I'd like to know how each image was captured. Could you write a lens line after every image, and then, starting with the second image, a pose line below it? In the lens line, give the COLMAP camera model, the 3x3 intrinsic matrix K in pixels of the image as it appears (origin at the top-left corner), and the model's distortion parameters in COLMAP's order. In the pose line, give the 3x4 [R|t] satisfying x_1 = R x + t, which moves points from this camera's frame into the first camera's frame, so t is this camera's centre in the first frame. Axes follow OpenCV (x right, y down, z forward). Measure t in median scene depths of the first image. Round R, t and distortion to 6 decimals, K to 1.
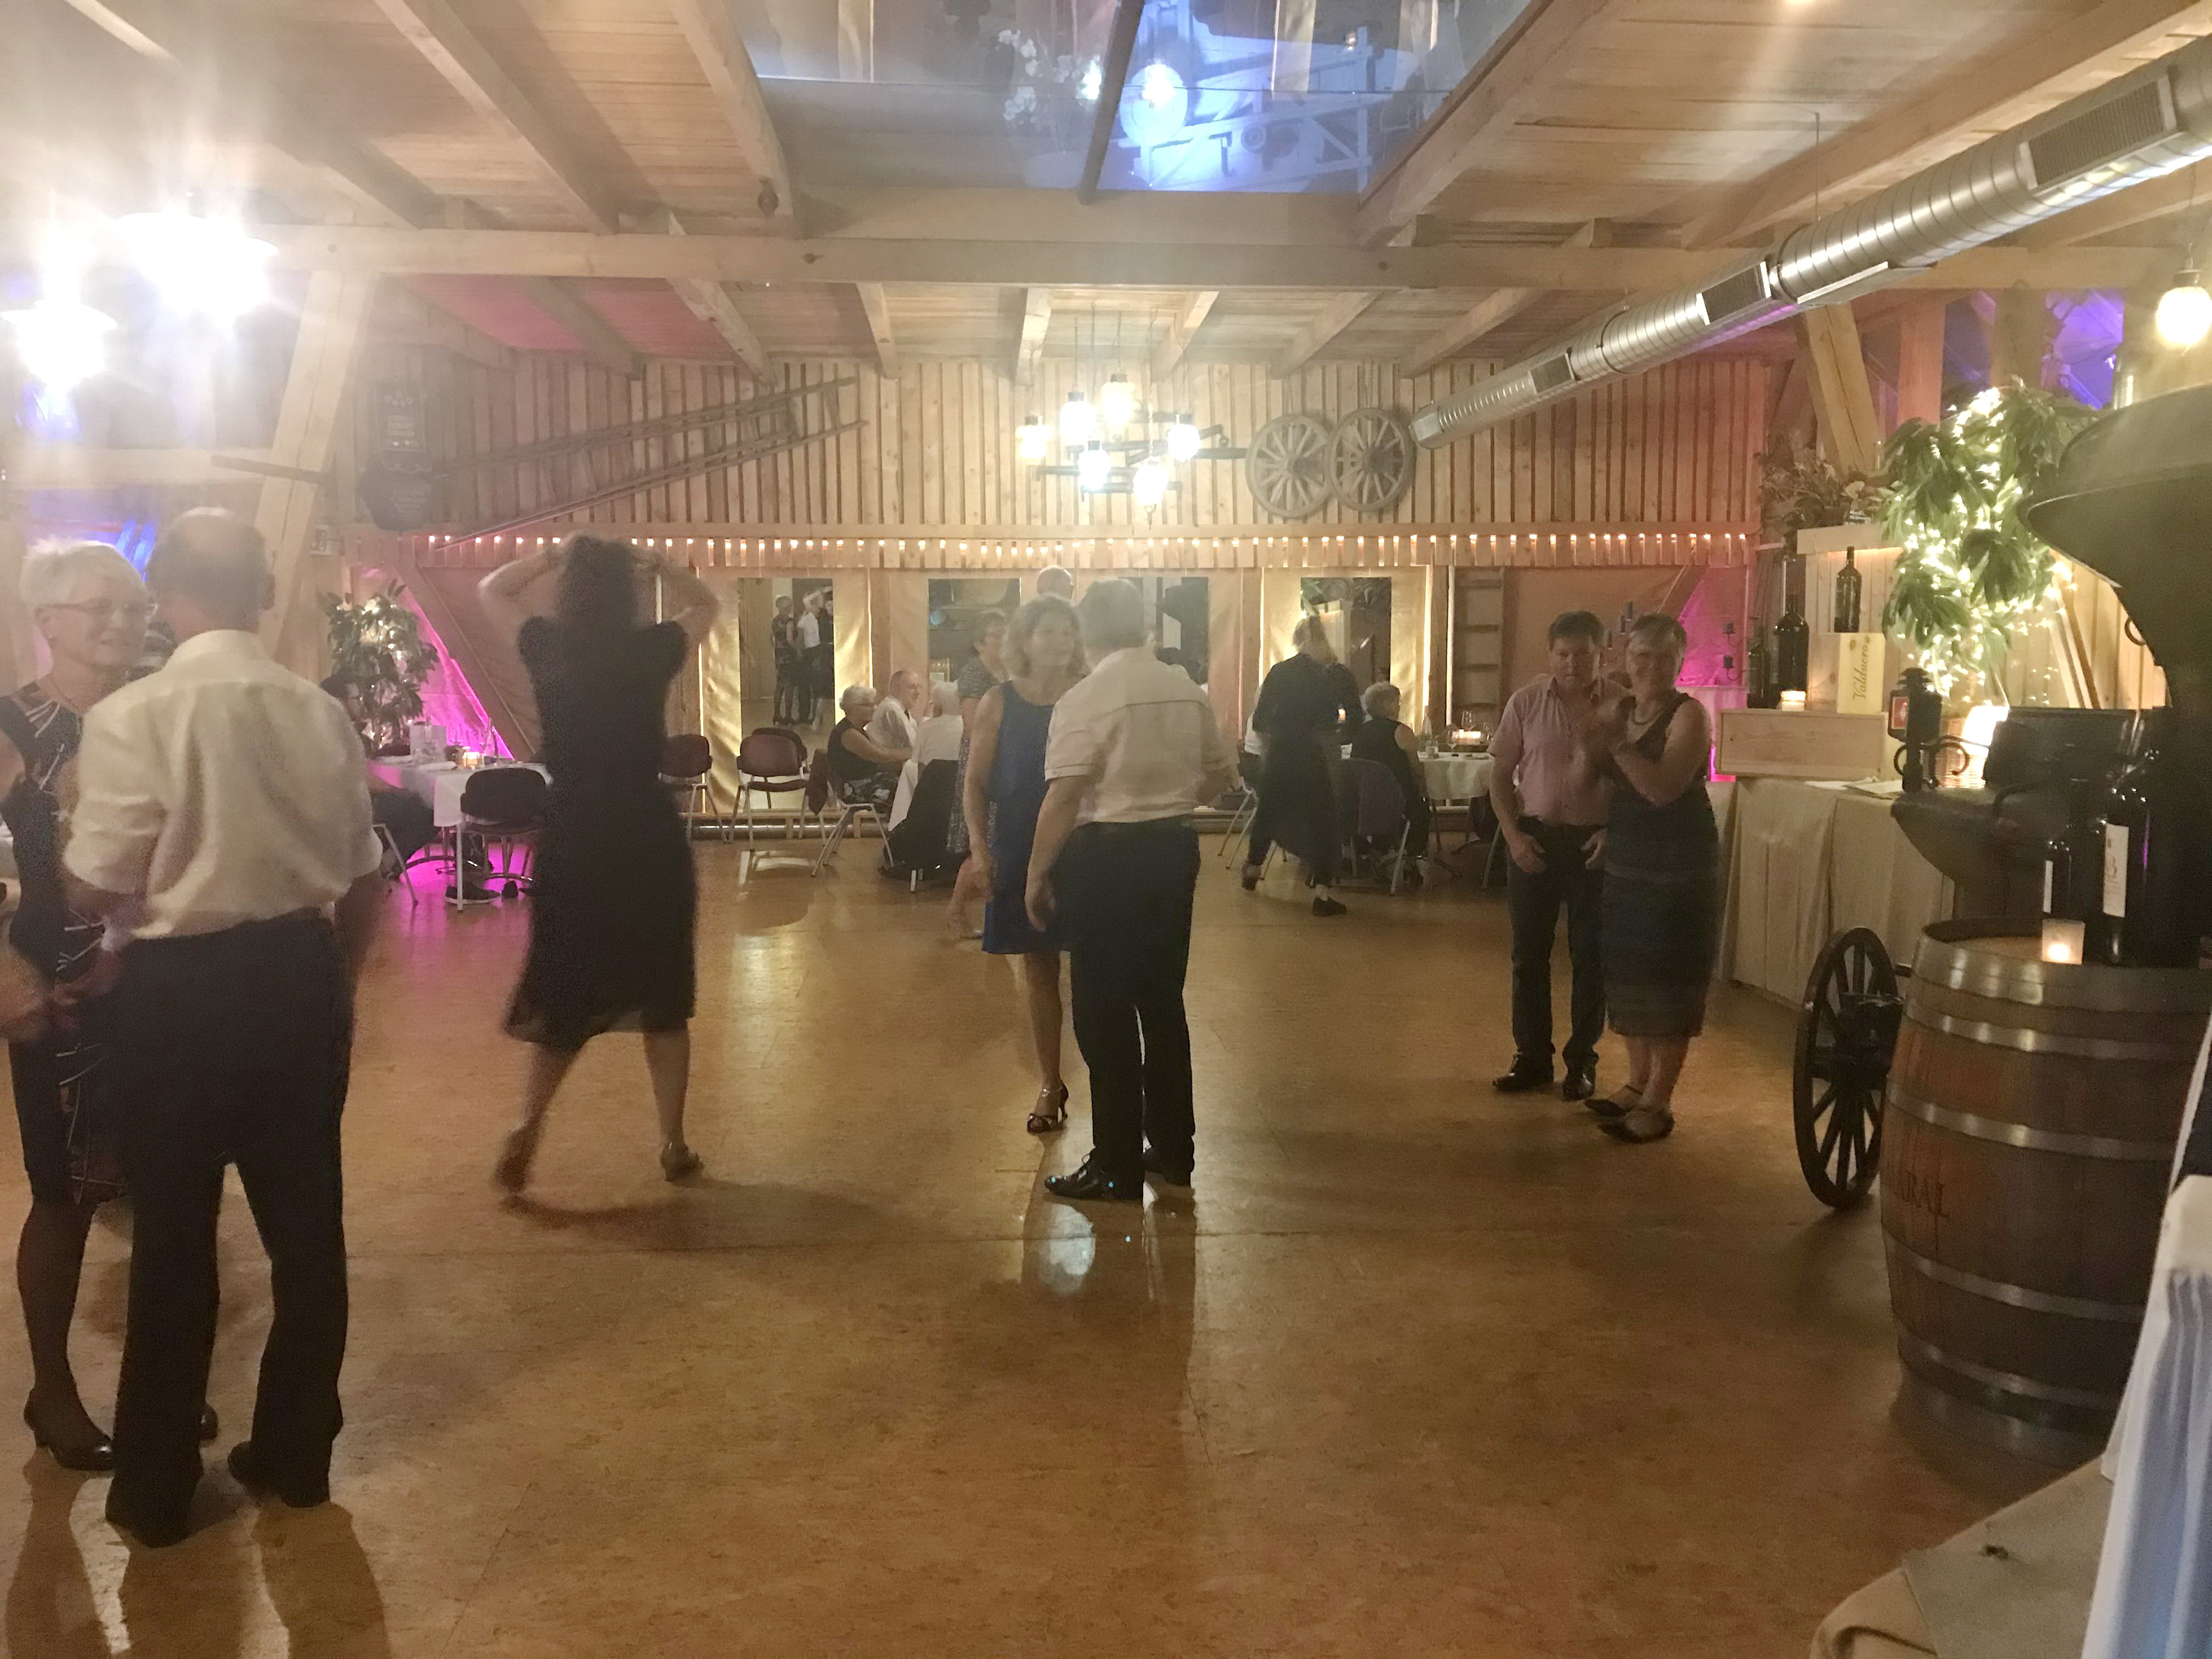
lens RADIAL K [[1819.1, 0, 1080.3], [0, 1819.1, 811.7], [0, 0, 1]] dist [0.038435, -0.035231]
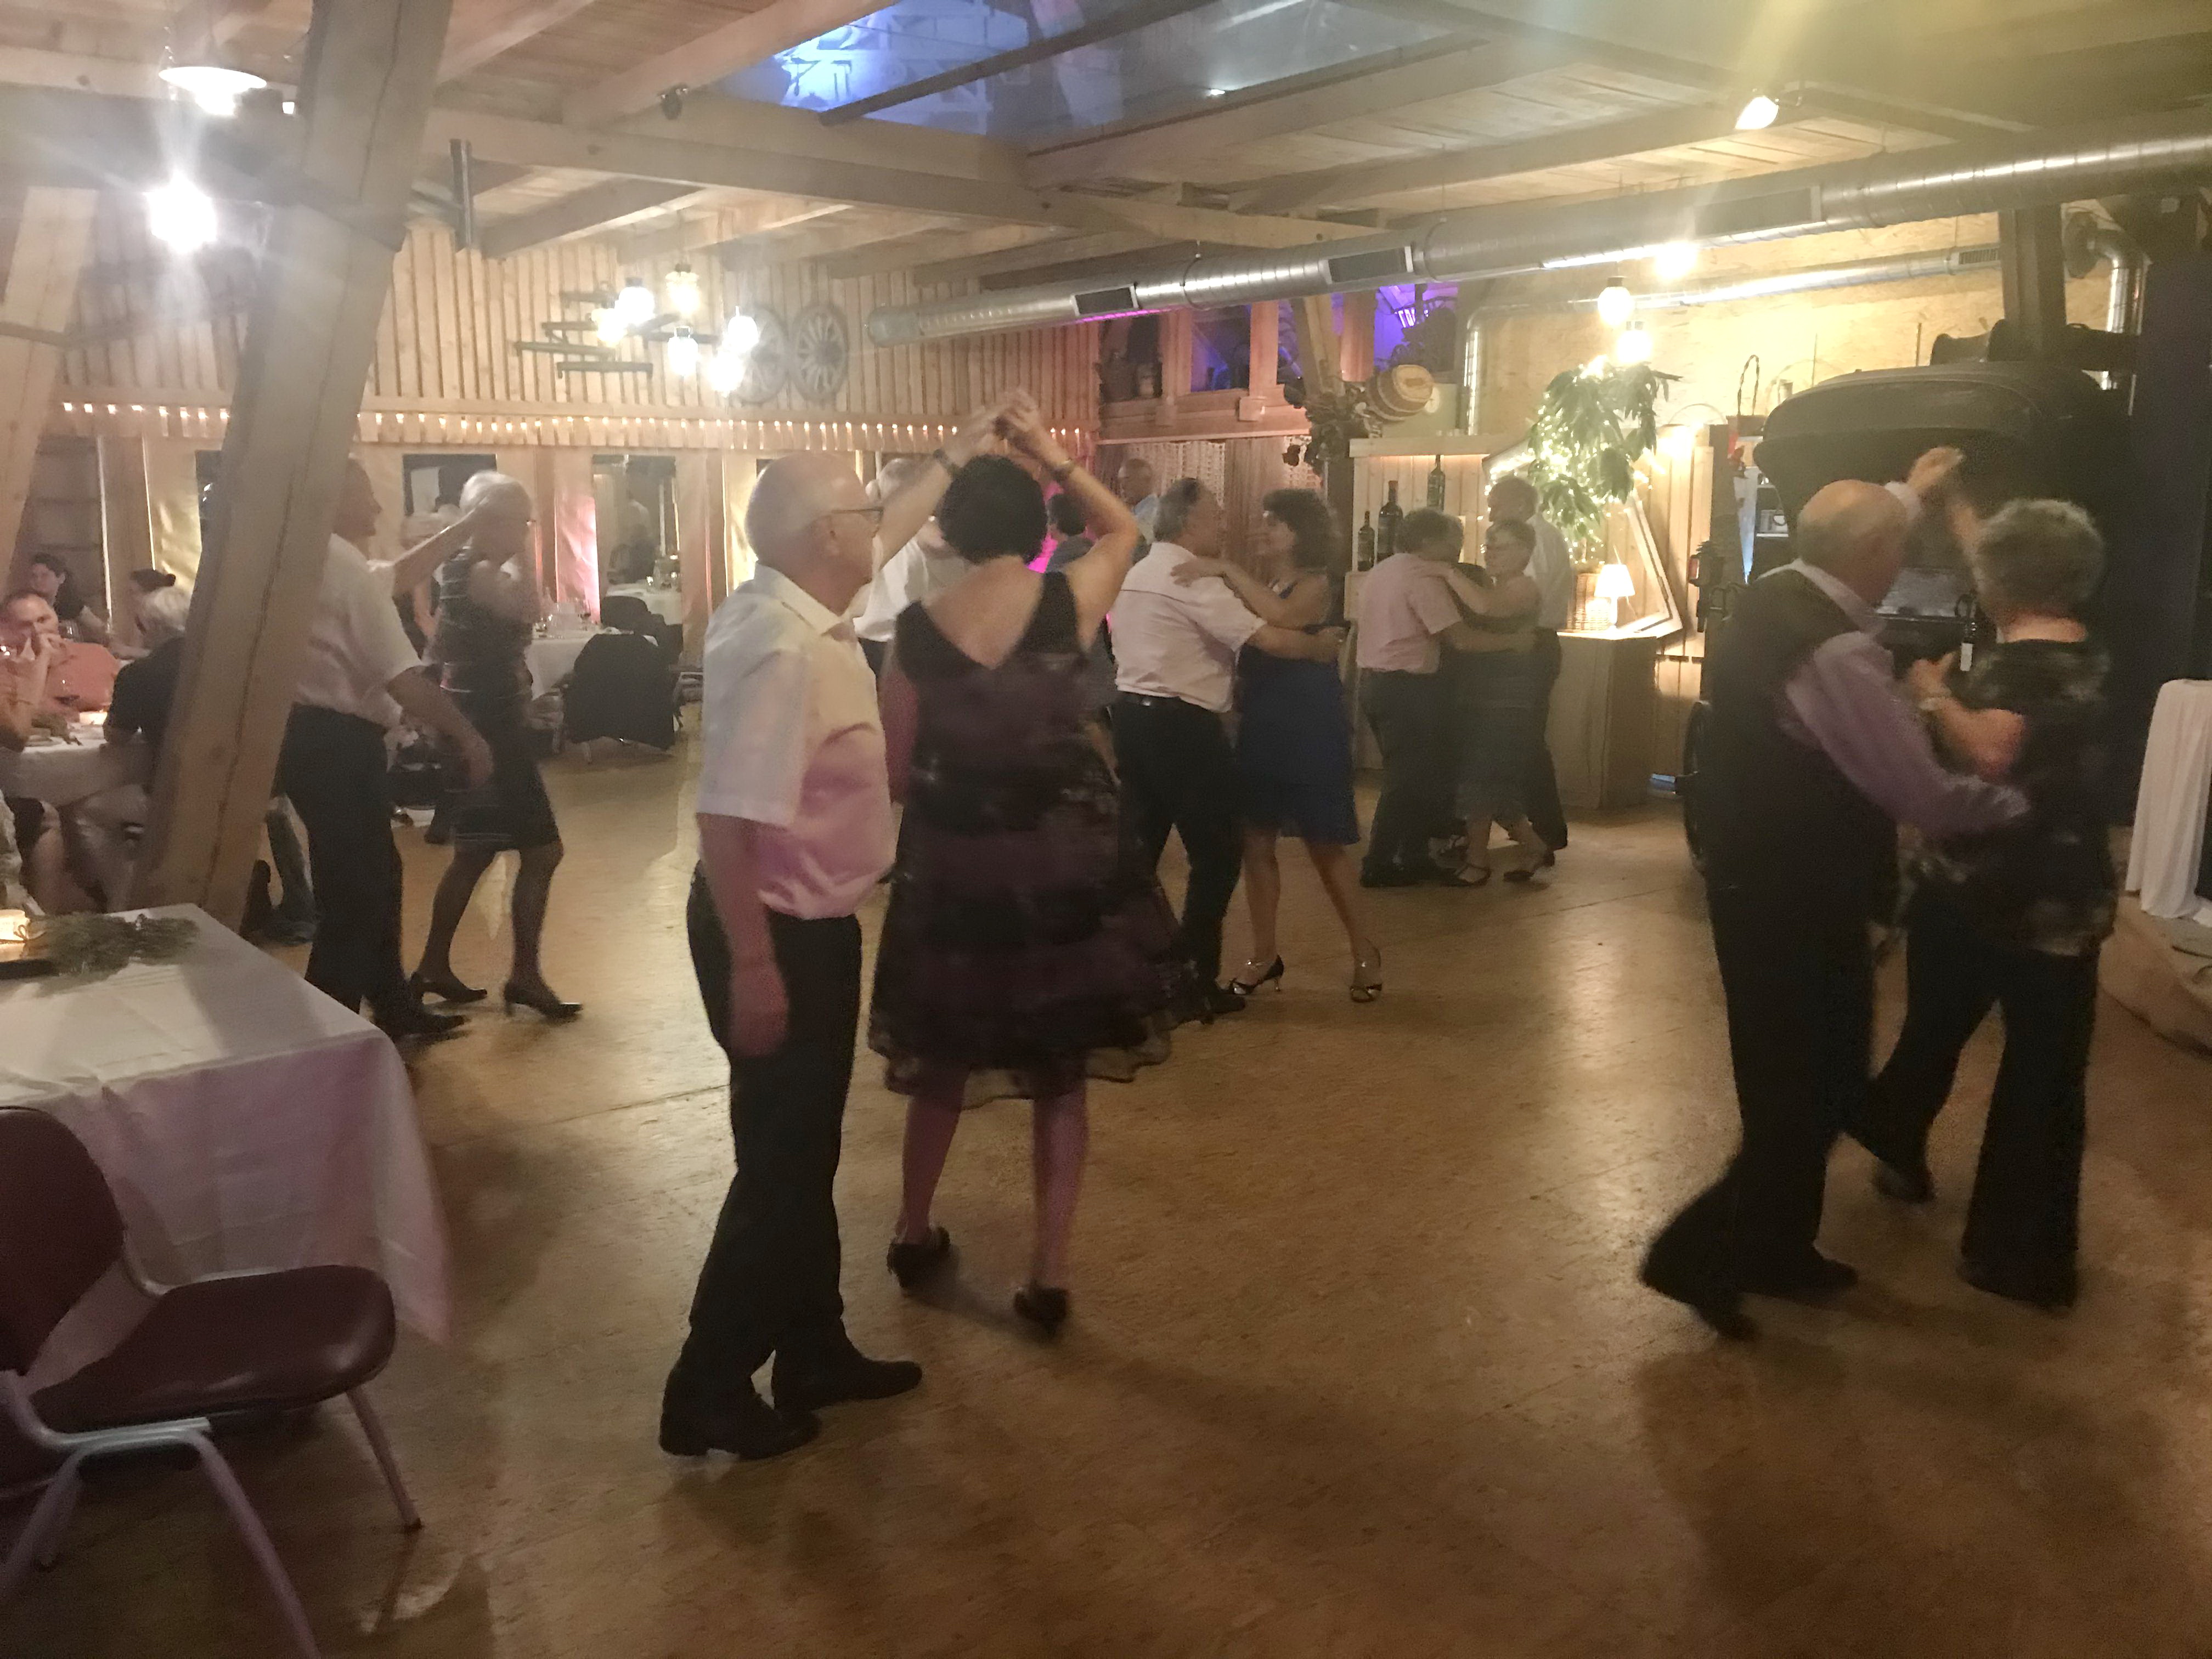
lens RADIAL K [[1819.1, 0, 1083.1], [0, 1819.1, 813.9], [0, 0, 1]] dist [0.038435, -0.035231]
pose [[0.829369, -0.092049, 0.551066, -0.343460], [0.052948, 0.994845, 0.086488, -0.002432], [-0.556186, -0.042553, 0.829967, -0.017125]]
